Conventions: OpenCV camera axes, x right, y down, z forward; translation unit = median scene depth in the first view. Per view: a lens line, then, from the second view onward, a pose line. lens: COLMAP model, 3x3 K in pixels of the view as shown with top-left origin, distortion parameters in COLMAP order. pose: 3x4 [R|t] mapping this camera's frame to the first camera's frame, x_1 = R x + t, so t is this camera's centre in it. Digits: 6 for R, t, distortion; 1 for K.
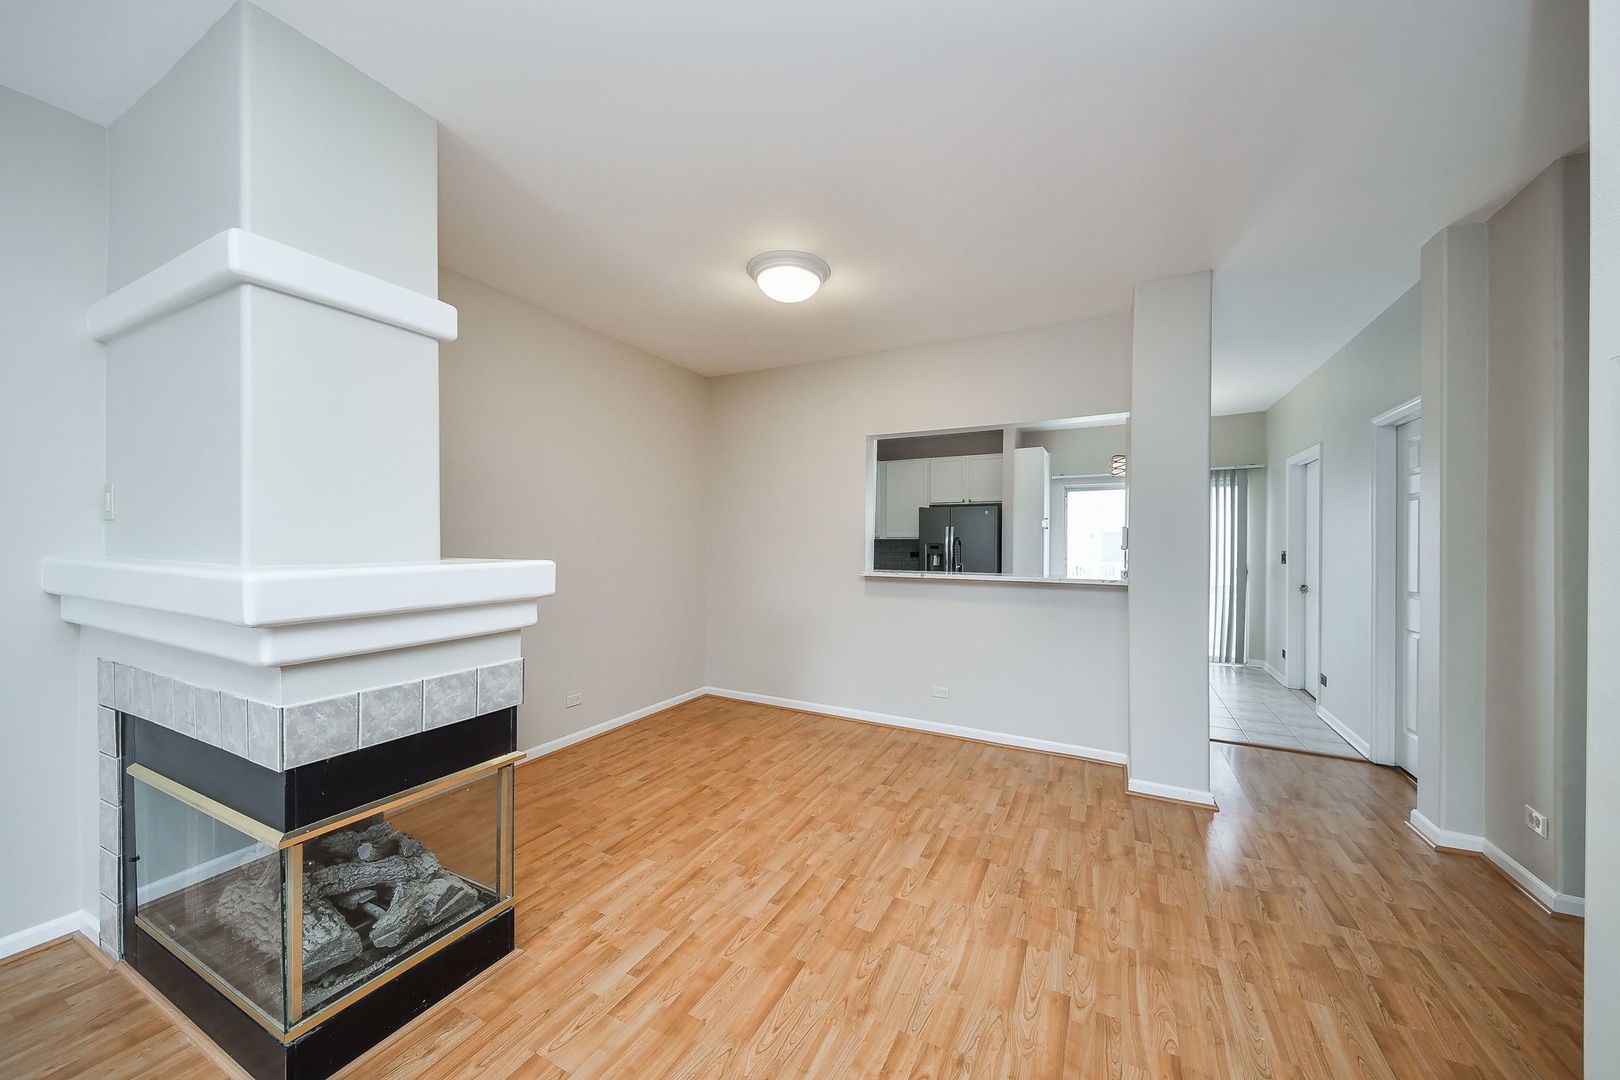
lens RADIAL K [[595.1, 0, 815.8], [0, 595.1, 536.8], [0, 0, 1]] dist [0.031601, -0.014585]
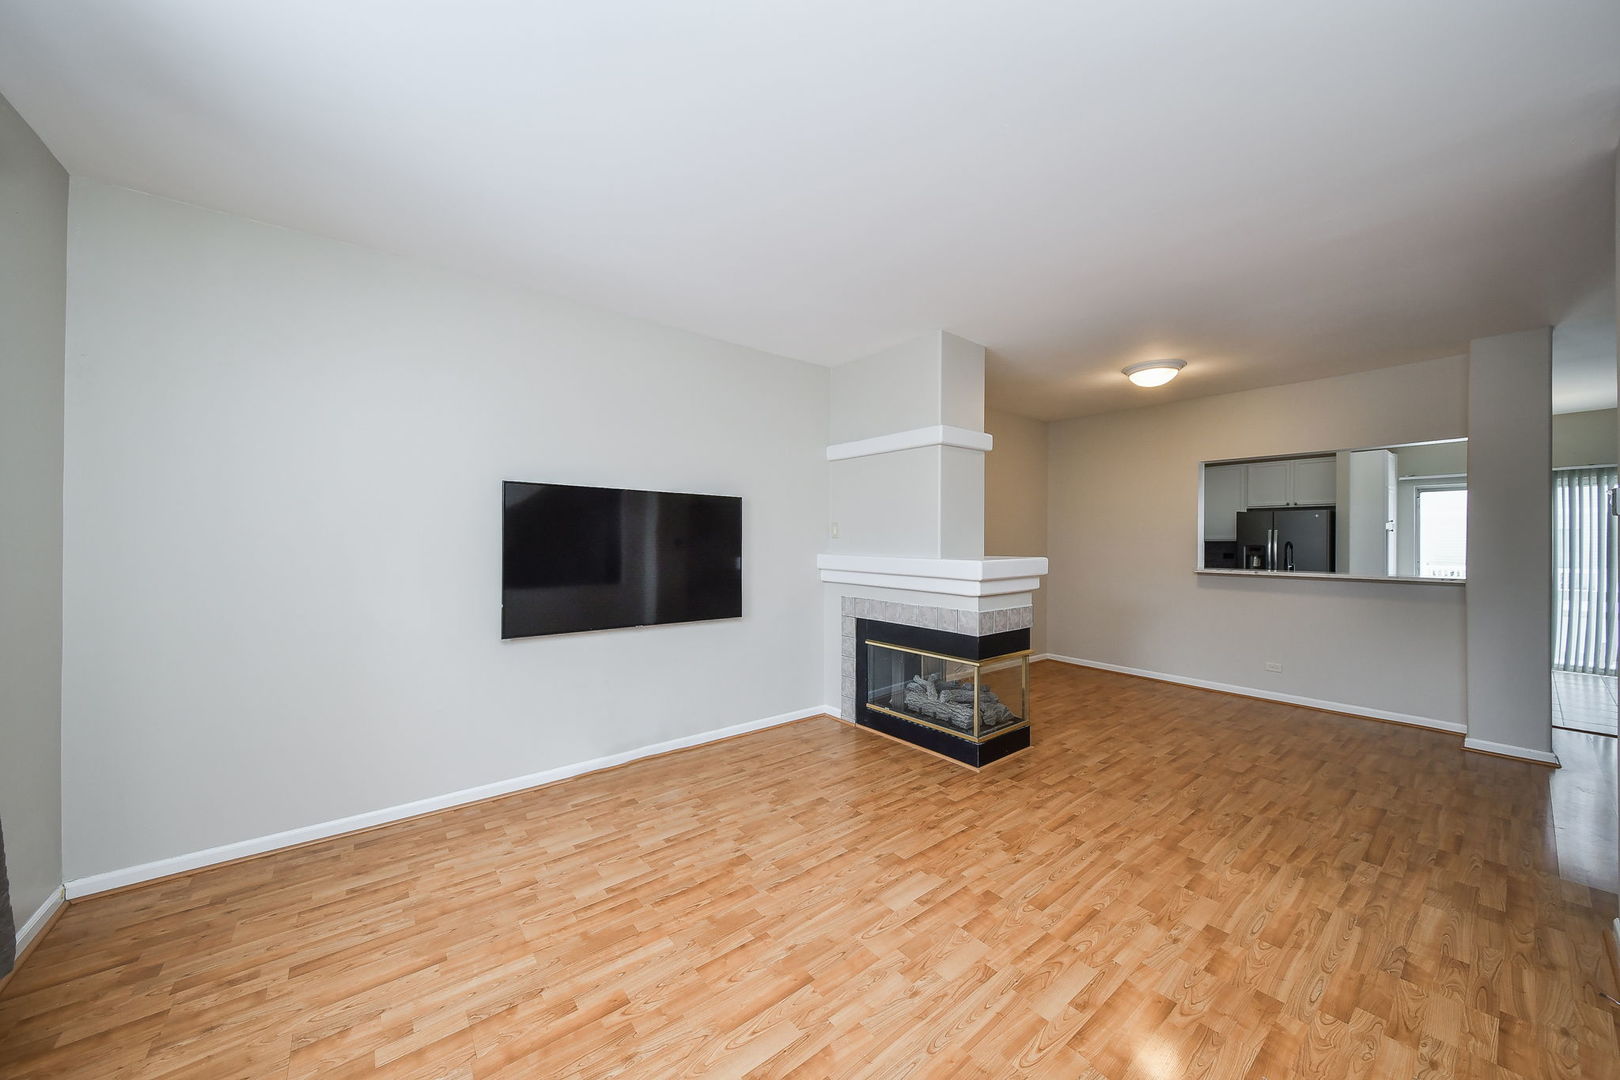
lens RADIAL K [[571.9, 0, 826.8], [0, 571.9, 535.5], [0, 0, 1]] dist [0.043619, -0.020067]
pose [[0.916010, -0.004421, -0.401131, -0.255684], [0.004236, 0.999990, -0.001347, -0.025183], [0.401133, -0.000465, 0.916020, -0.805364]]
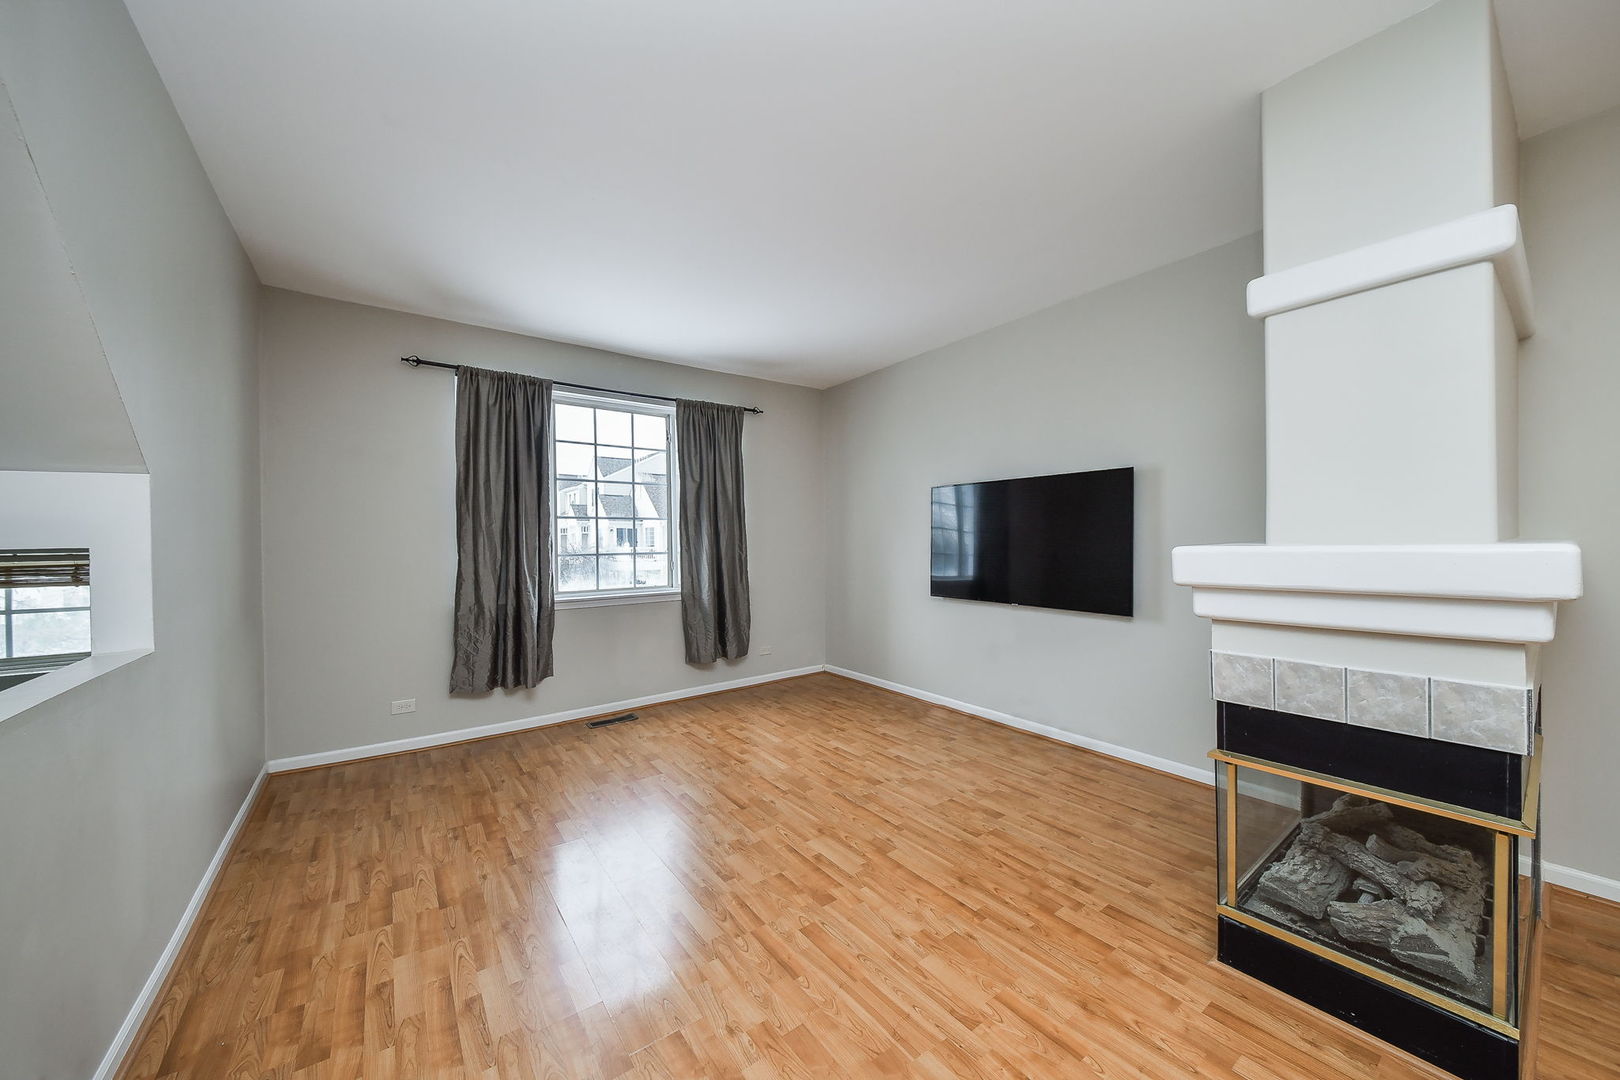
lens RADIAL K [[595.1, 0, 815.8], [0, 595.1, 536.8], [0, 0, 1]] dist [0.031601, -0.014585]
pose [[-0.463218, -0.008112, -0.886207, 0.355306], [0.012853, 0.999791, -0.015870, 0.024368], [0.886151, -0.018742, -0.463017, 0.449407]]
